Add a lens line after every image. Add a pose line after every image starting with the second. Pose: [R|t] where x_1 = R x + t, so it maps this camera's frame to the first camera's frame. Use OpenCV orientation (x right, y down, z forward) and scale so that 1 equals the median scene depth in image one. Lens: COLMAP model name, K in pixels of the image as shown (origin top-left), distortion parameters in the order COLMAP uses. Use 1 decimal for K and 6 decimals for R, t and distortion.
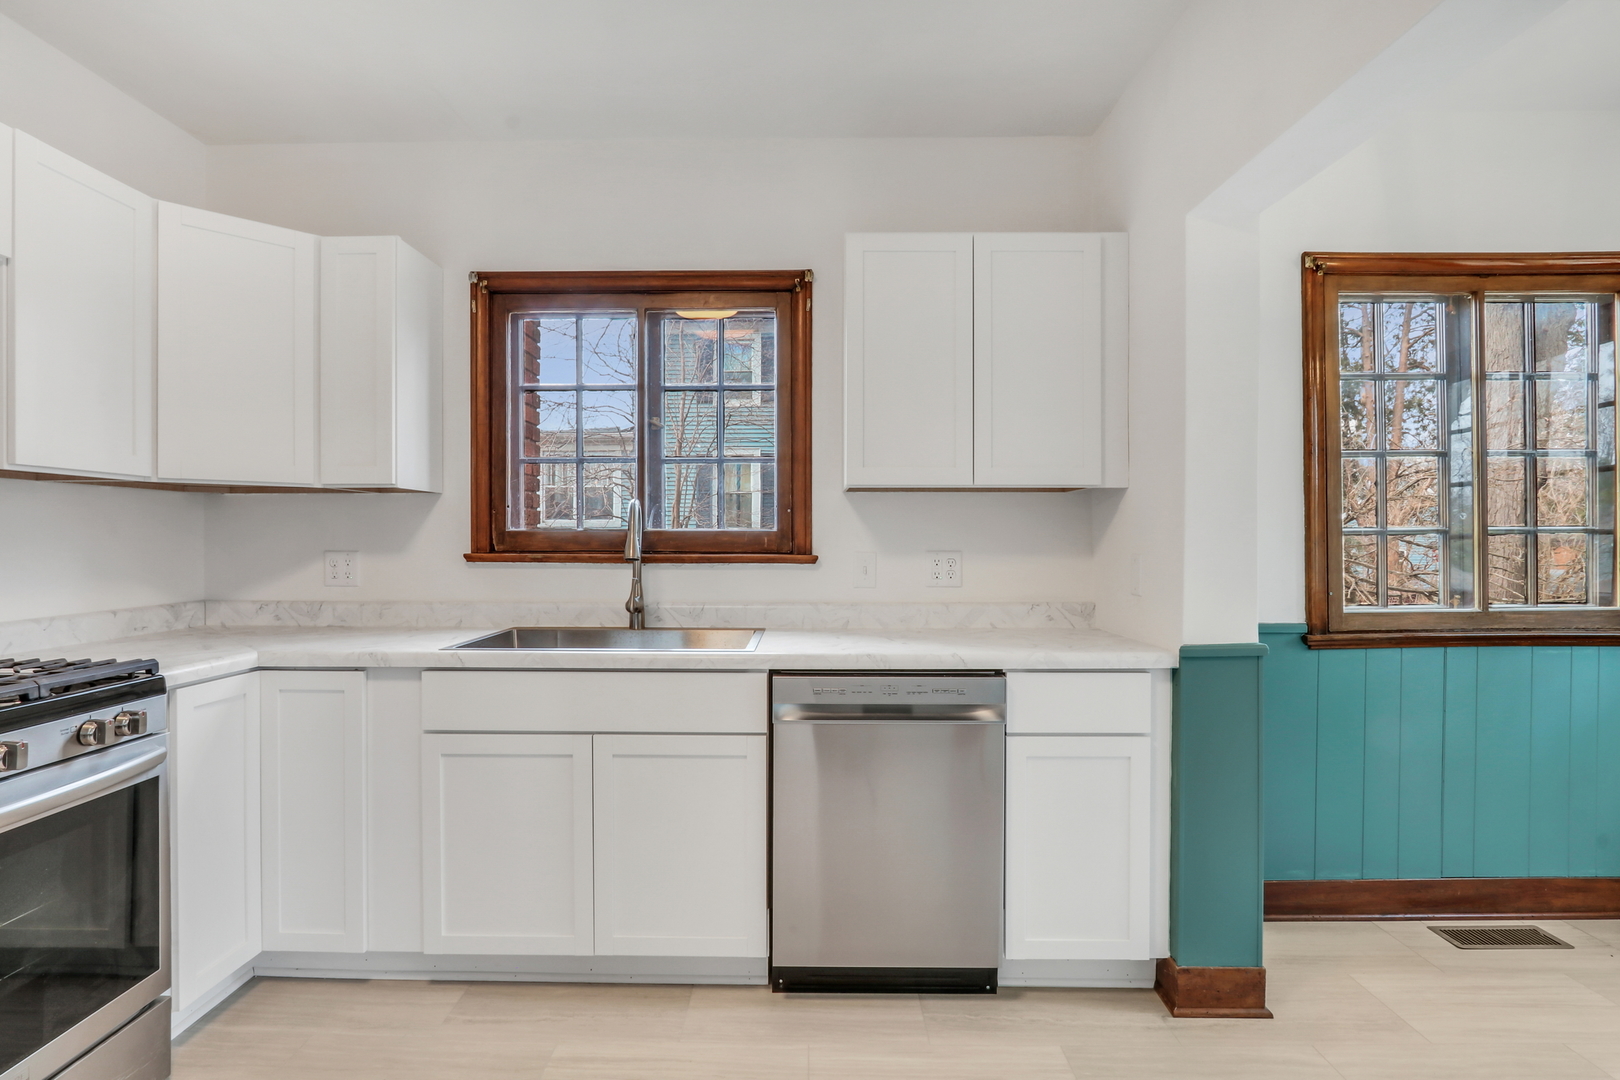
lens RADIAL K [[811.8, 0, 804.6], [0, 811.8, 540.3], [0, 0, 1]] dist [-0.022092, 0.006094]
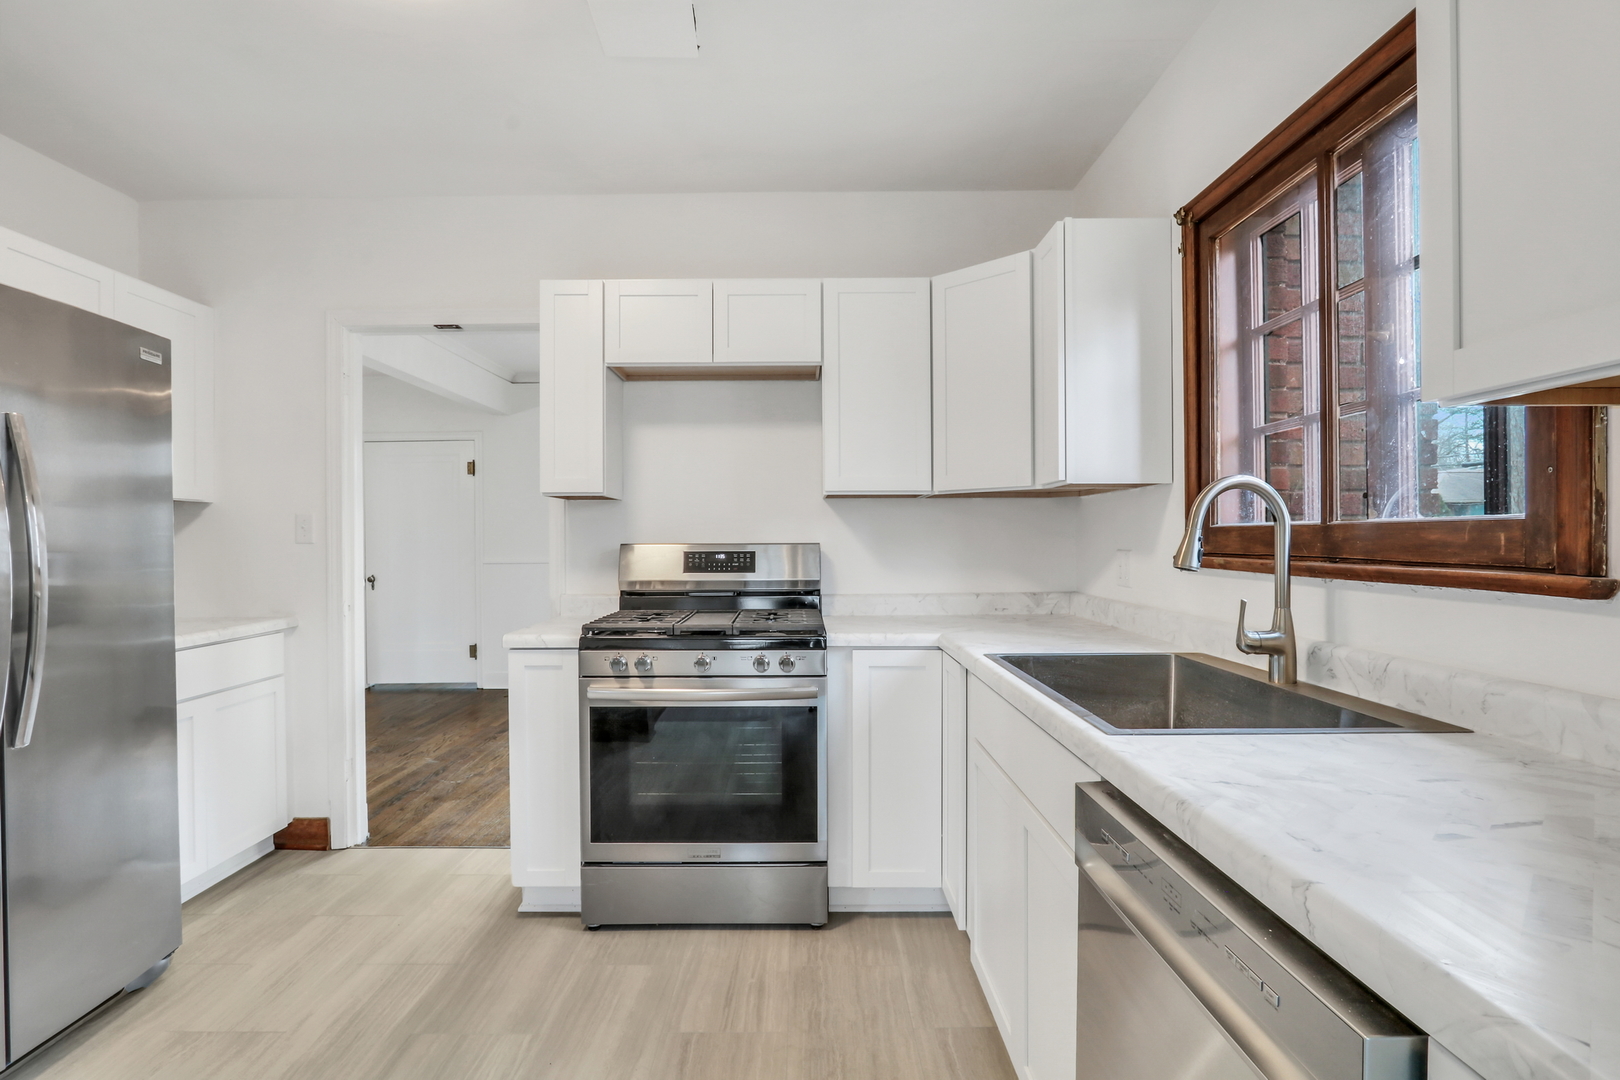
lens RADIAL K [[811.8, 0, 804.6], [0, 811.8, 540.3], [0, 0, 1]] dist [-0.022092, 0.006094]
pose [[0.005489, 0.001979, -0.999983, 0.456909], [0.002971, 0.999994, 0.001995, -0.001926], [0.999981, -0.002982, 0.005483, 0.709070]]
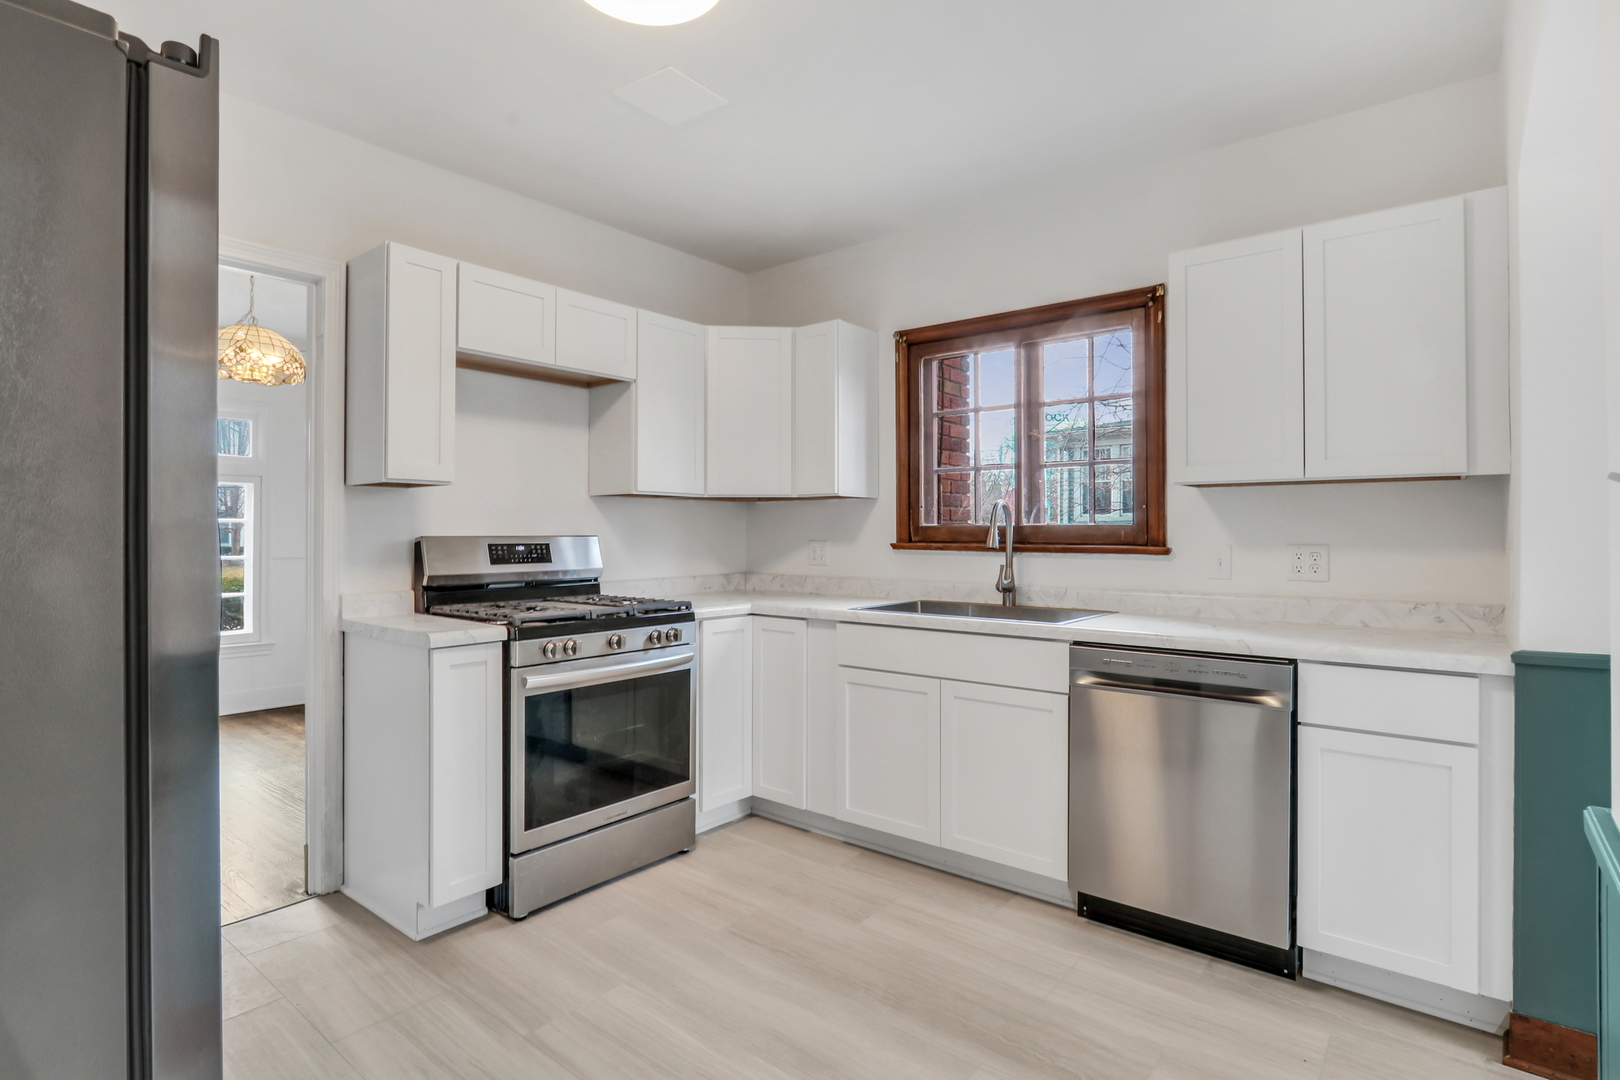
lens RADIAL K [[829.1, 0, 808.6], [0, 829.1, 522.2], [0, 0, 1]] dist [-0.011188, 0.001448]
pose [[0.784043, -0.007312, -0.620663, 0.371256], [-0.001700, 0.999902, -0.013927, 0.001371], [0.620704, 0.011975, 0.783953, -0.182925]]
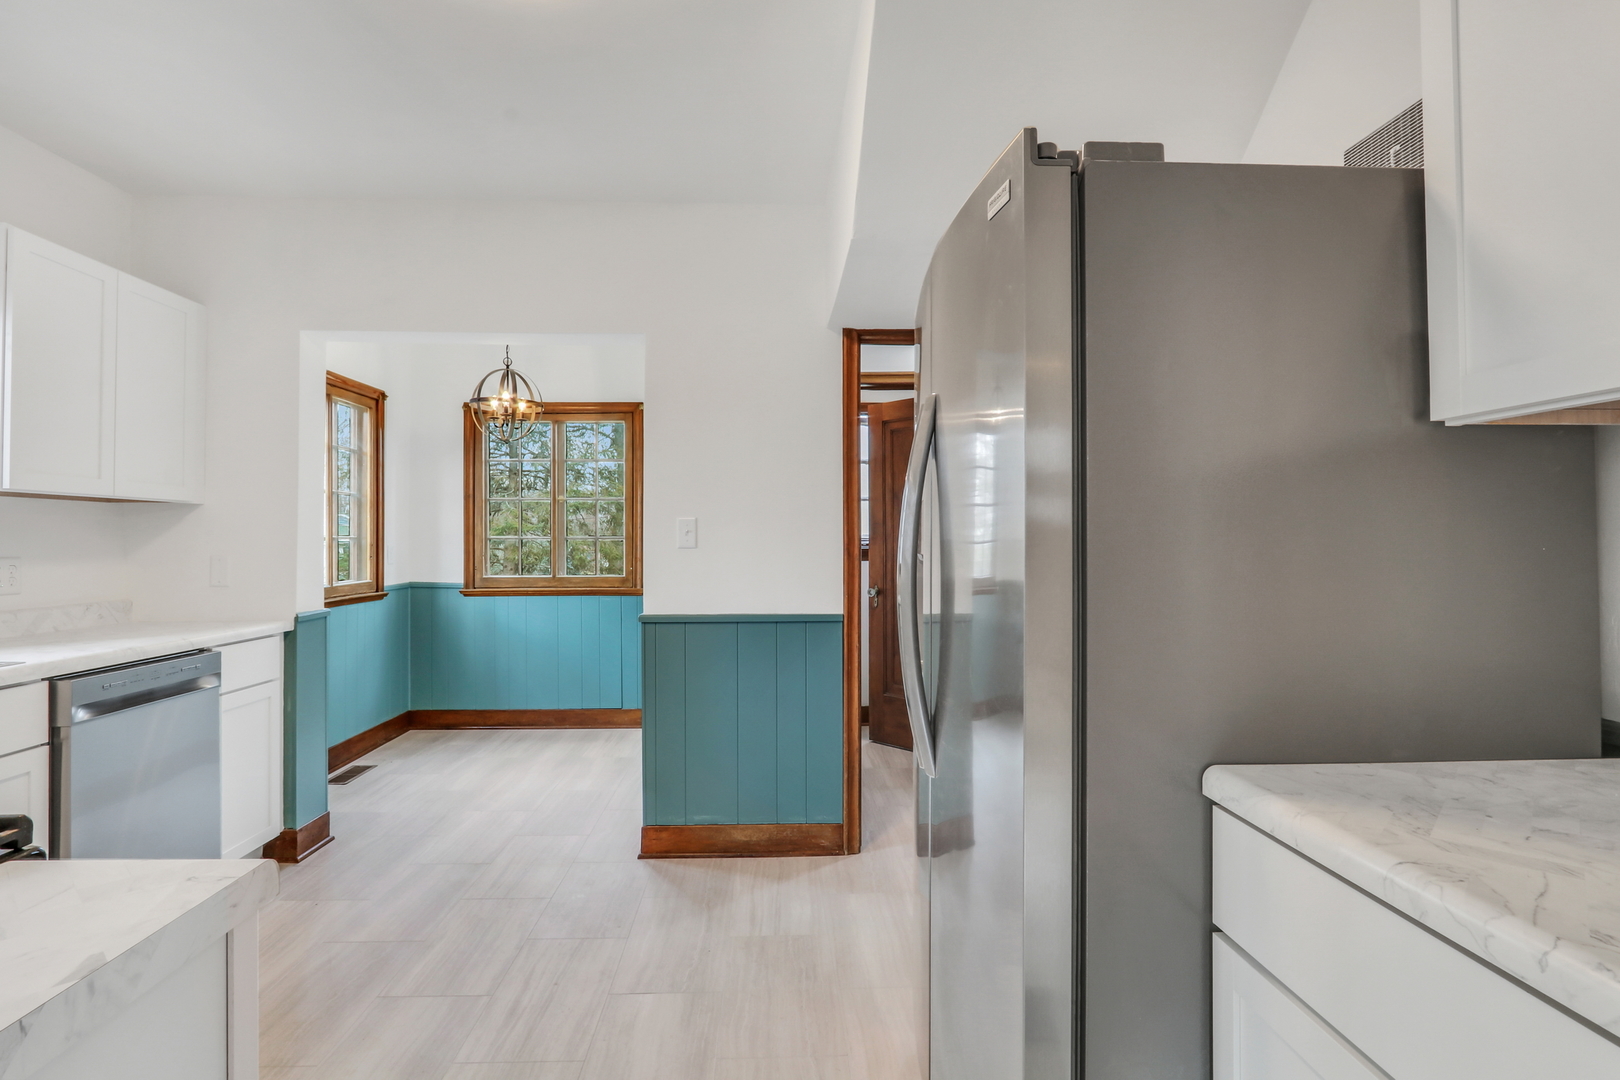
lens RADIAL K [[811.8, 0, 804.6], [0, 811.8, 540.3], [0, 0, 1]] dist [-0.022092, 0.006094]
pose [[-0.050448, -0.000435, 0.998727, -0.959968], [0.006040, 0.999981, 0.000741, -0.002829], [-0.998708, 0.006070, -0.050444, 0.113988]]
